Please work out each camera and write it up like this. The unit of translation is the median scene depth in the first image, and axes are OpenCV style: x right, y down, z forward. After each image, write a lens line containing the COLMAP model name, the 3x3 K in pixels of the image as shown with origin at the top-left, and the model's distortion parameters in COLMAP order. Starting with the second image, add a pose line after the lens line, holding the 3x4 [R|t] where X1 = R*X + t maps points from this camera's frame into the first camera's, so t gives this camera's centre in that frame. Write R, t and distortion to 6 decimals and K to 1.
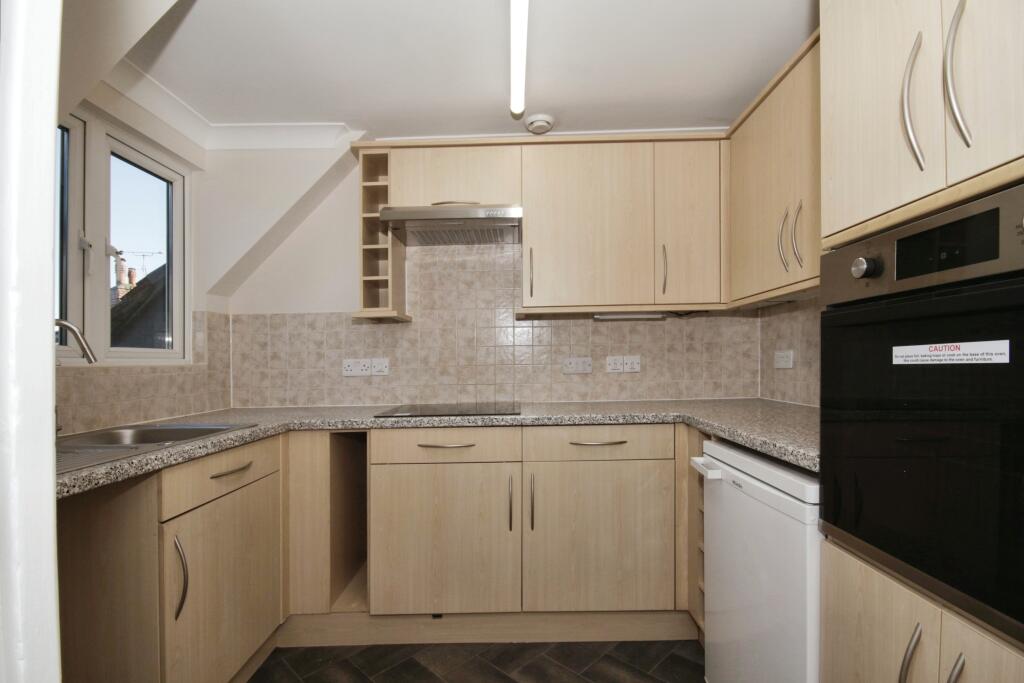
lens RADIAL K [[477.1, 0, 510.0], [0, 477.1, 346.7], [0, 0, 1]] dist [0.000744, 0.000219]
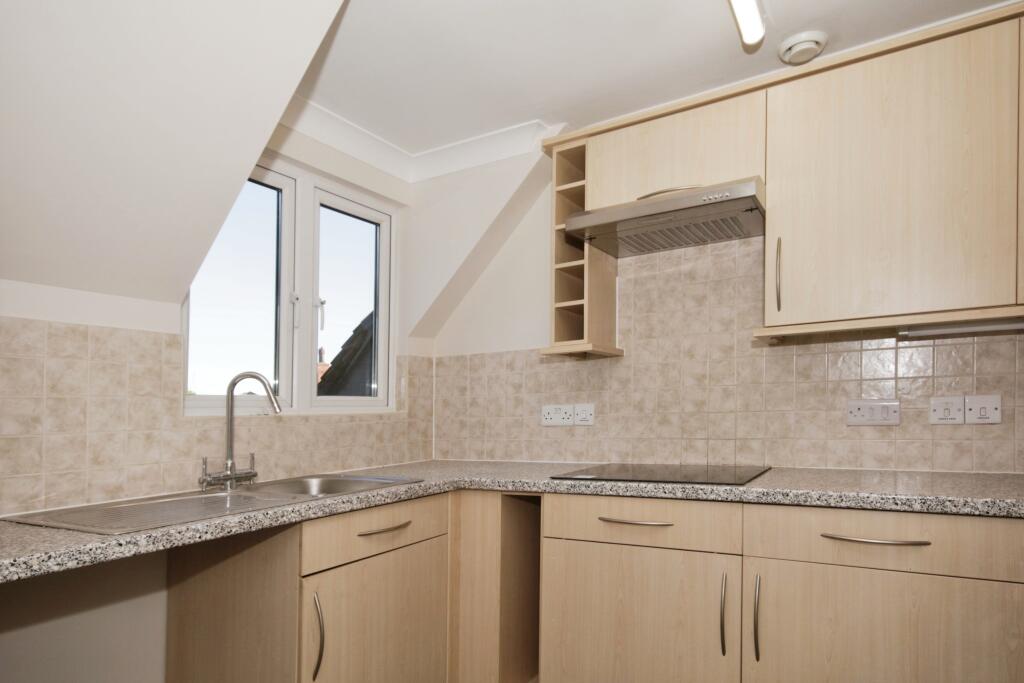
lens RADIAL K [[607.9, 0, 513.1], [0, 607.9, 383.3], [0, 0, 1]] dist [0.018097, 0.001839]
pose [[0.867871, -0.026241, -0.496097, 0.138468], [0.024442, 0.999650, -0.010117, -0.002609], [0.496189, -0.003345, 0.868208, 0.065684]]
